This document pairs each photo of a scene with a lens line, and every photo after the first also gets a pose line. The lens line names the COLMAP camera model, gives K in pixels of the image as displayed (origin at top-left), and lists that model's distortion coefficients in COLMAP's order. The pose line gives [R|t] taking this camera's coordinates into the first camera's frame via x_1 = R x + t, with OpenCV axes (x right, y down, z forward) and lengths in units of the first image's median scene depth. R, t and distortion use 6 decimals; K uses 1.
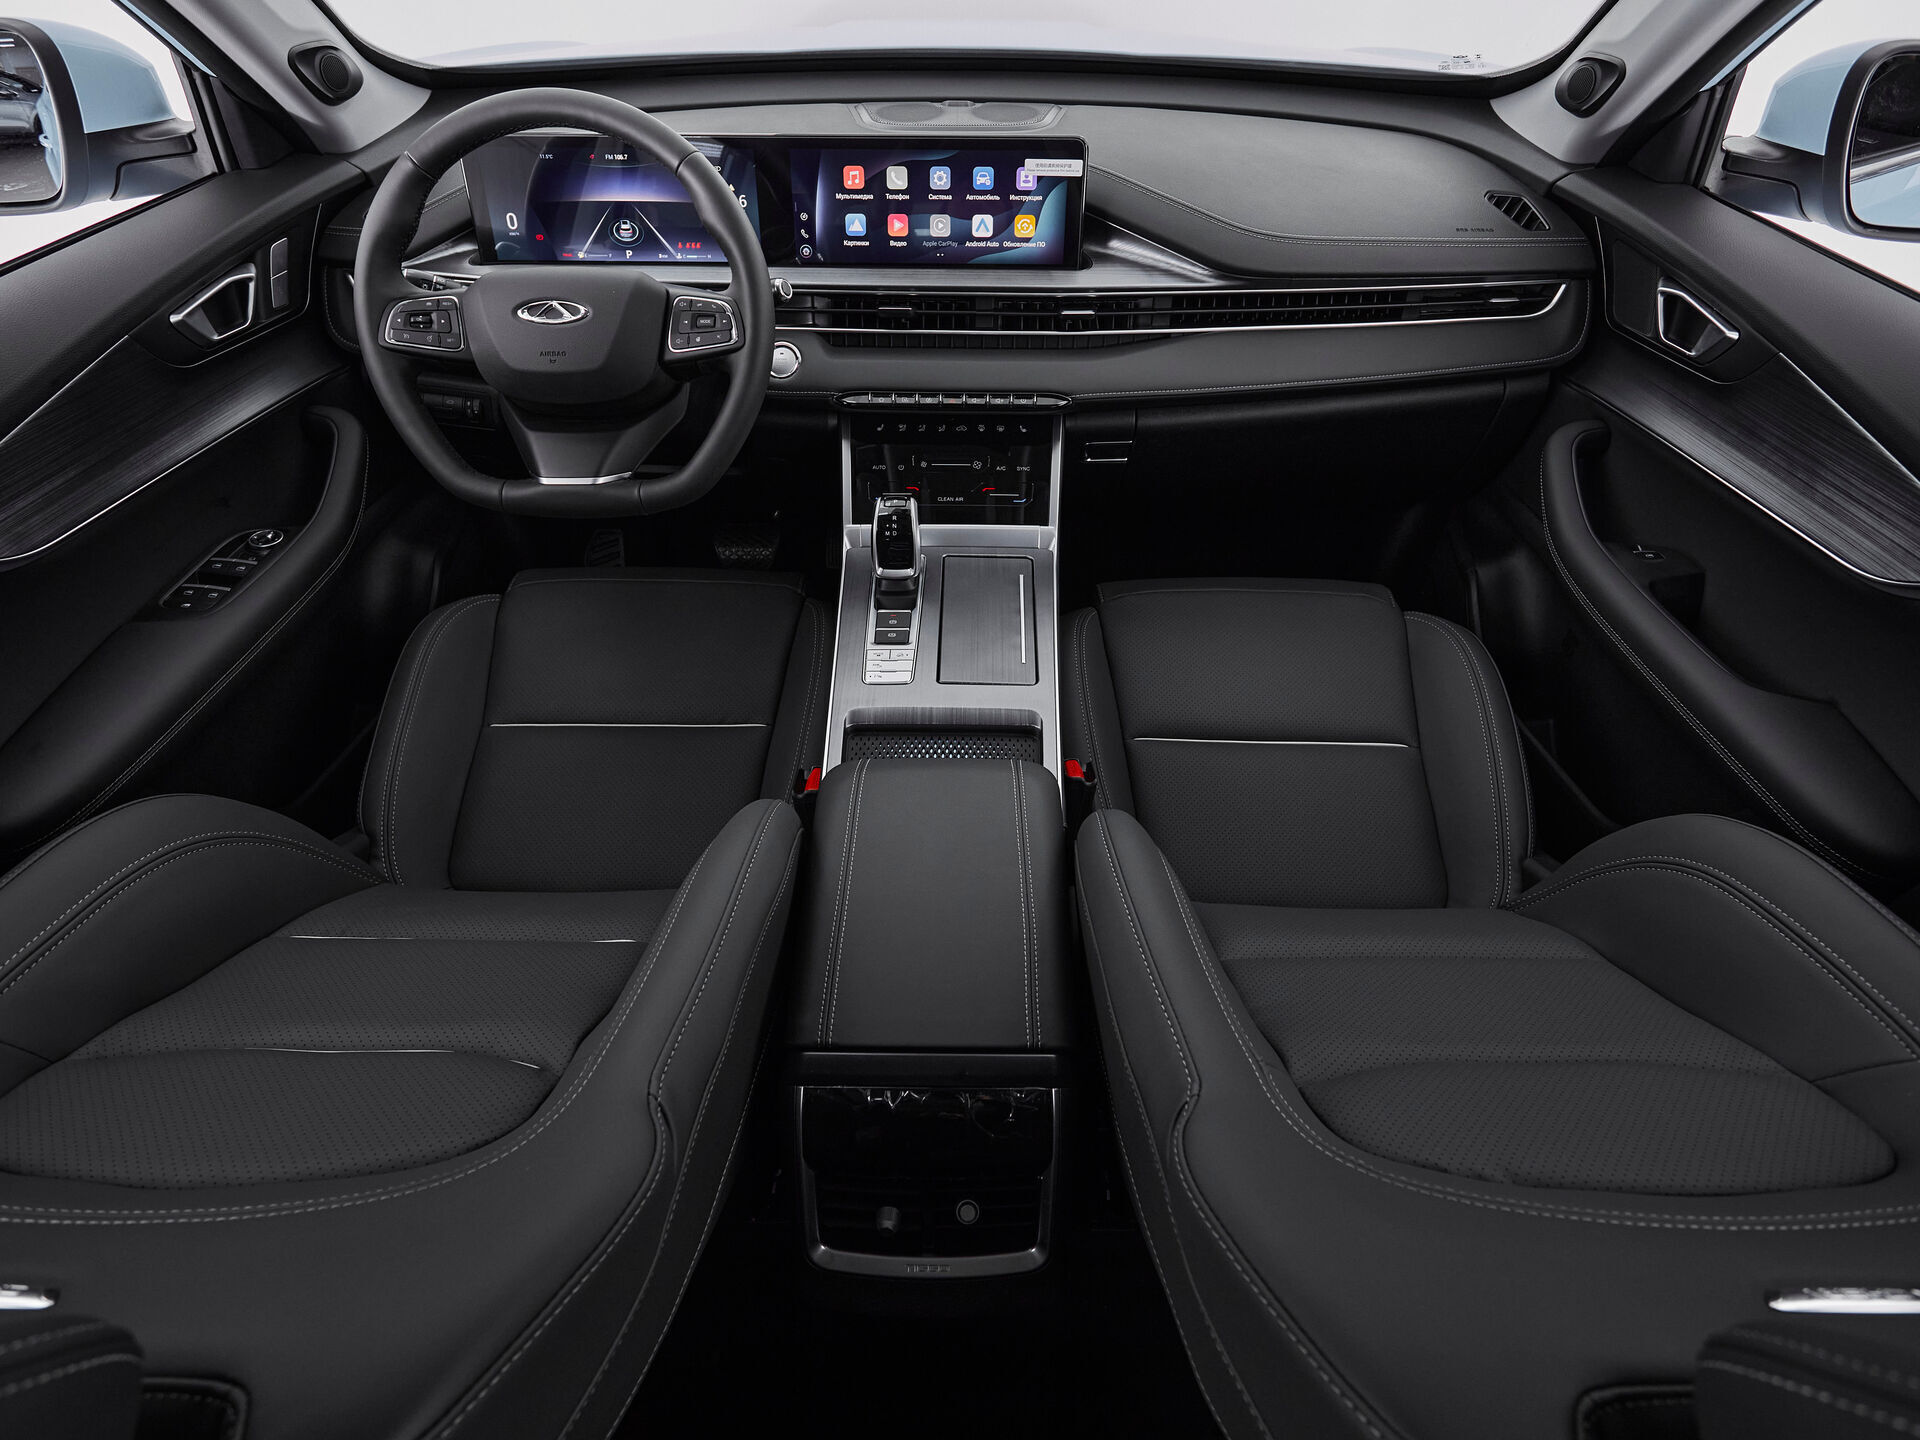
lens RADIAL K [[1049.2, 0, 960.0], [0, 1049.2, 720.0], [0, 0, 1]] dist [0.003153, -0.005378]
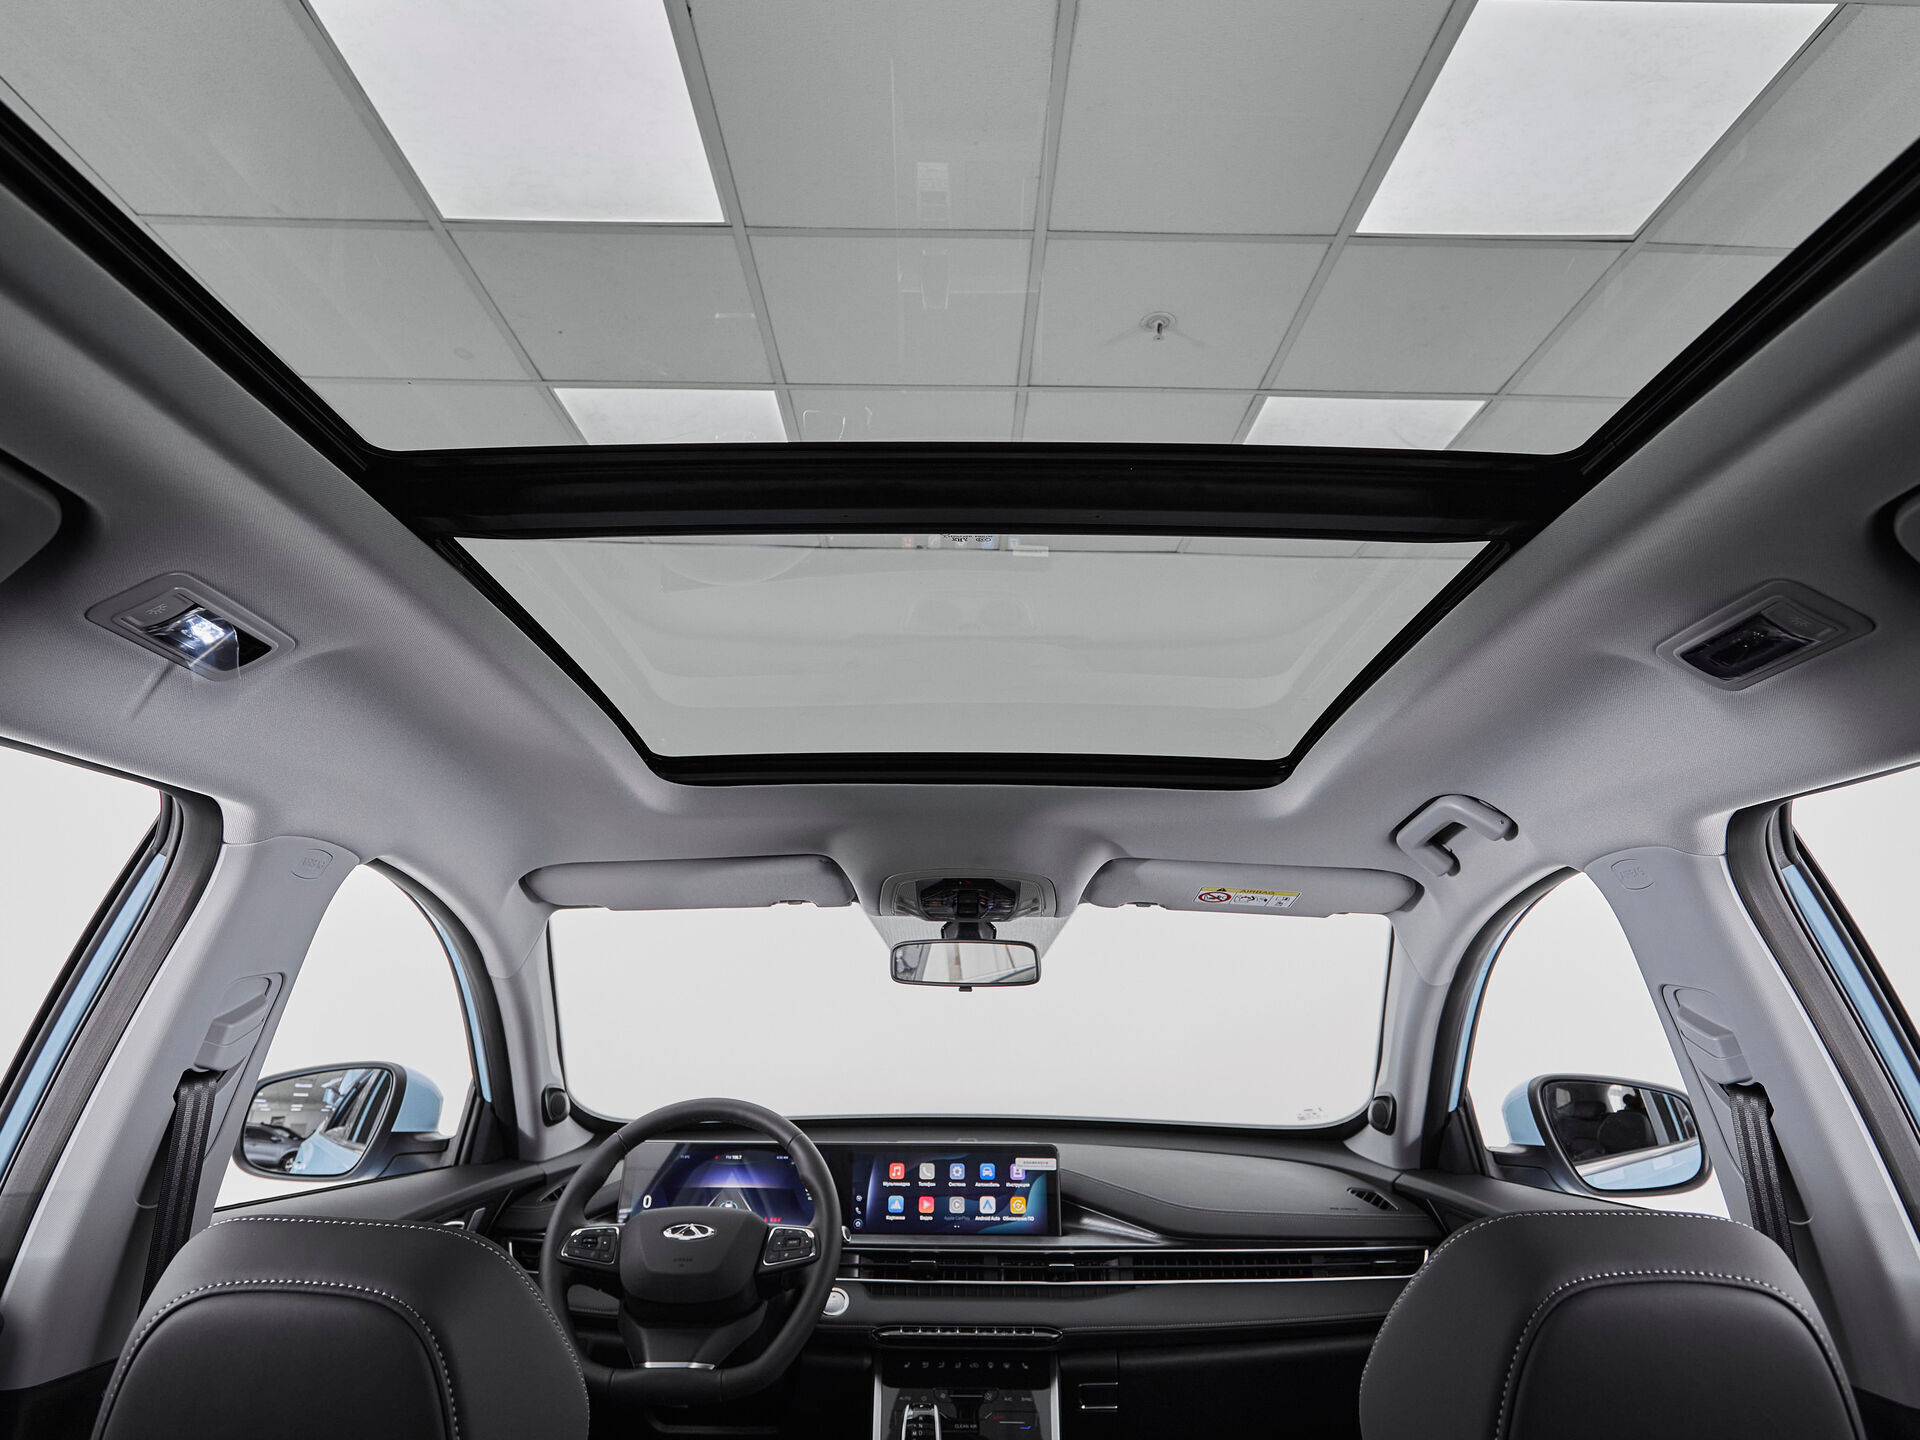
lens RADIAL K [[1049.2, 0, 960.0], [0, 1049.2, 720.0], [0, 0, 1]] dist [0.003153, -0.005378]
pose [[0.999968, 0.004613, 0.006593, -0.026985], [0.003070, 0.538679, -0.842506, 0.351004], [-0.007438, 0.842498, 0.538647, -0.283173]]
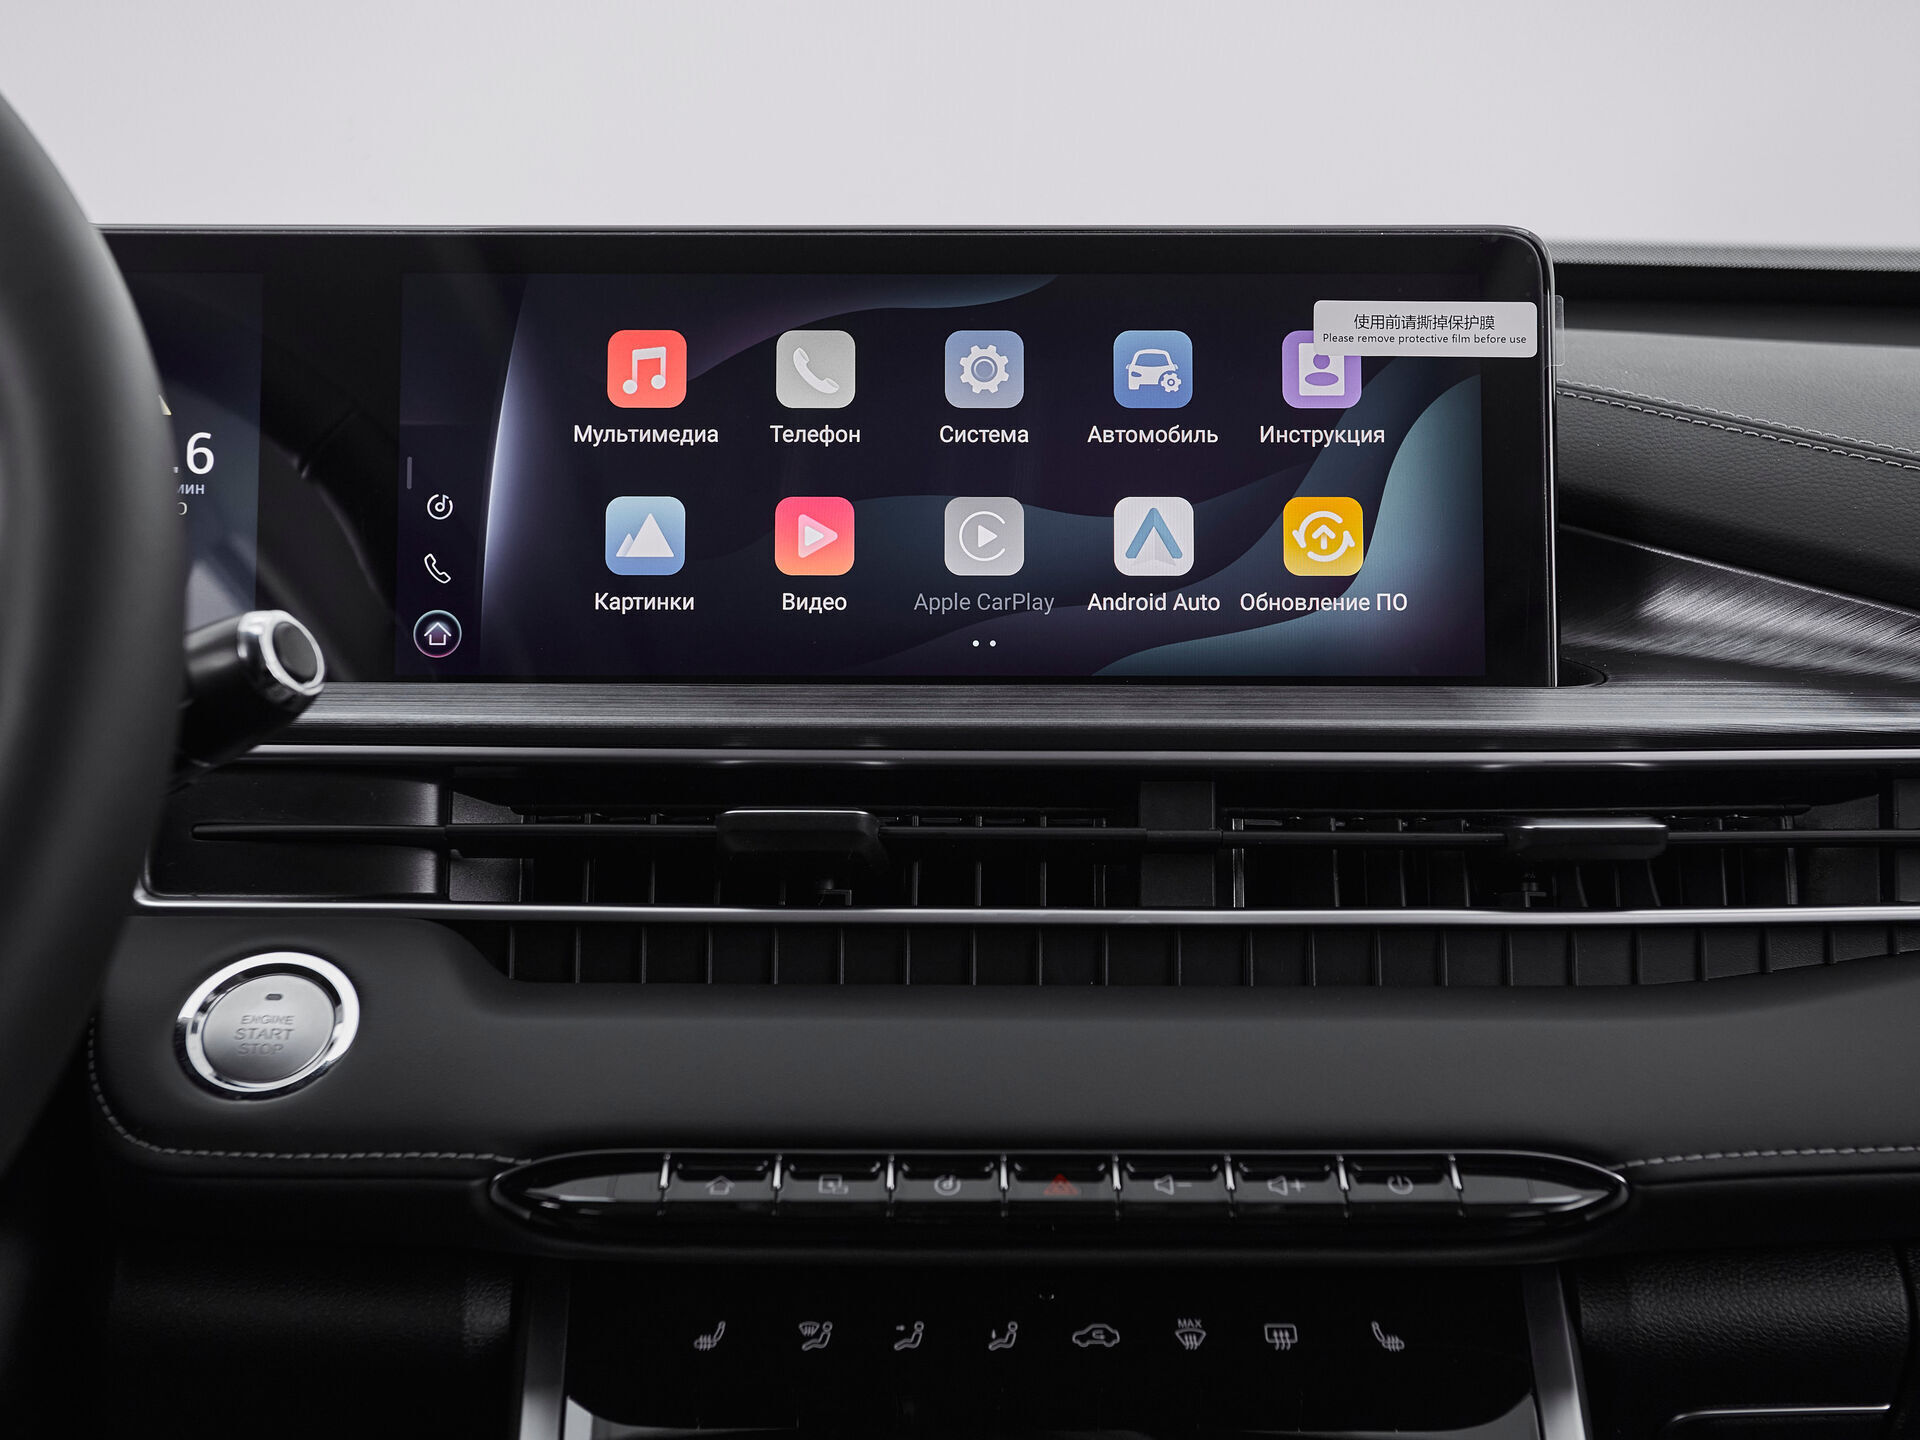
lens RADIAL K [[2461.3, 0, 960.0], [0, 2461.3, 720.0], [0, 0, 1]] dist [0.000766, -0.007376]
pose [[0.999885, -0.004451, 0.014520, -0.033408], [0.011789, 0.830186, -0.557362, -0.109037], [-0.009574, 0.557469, 0.830143, 0.540657]]
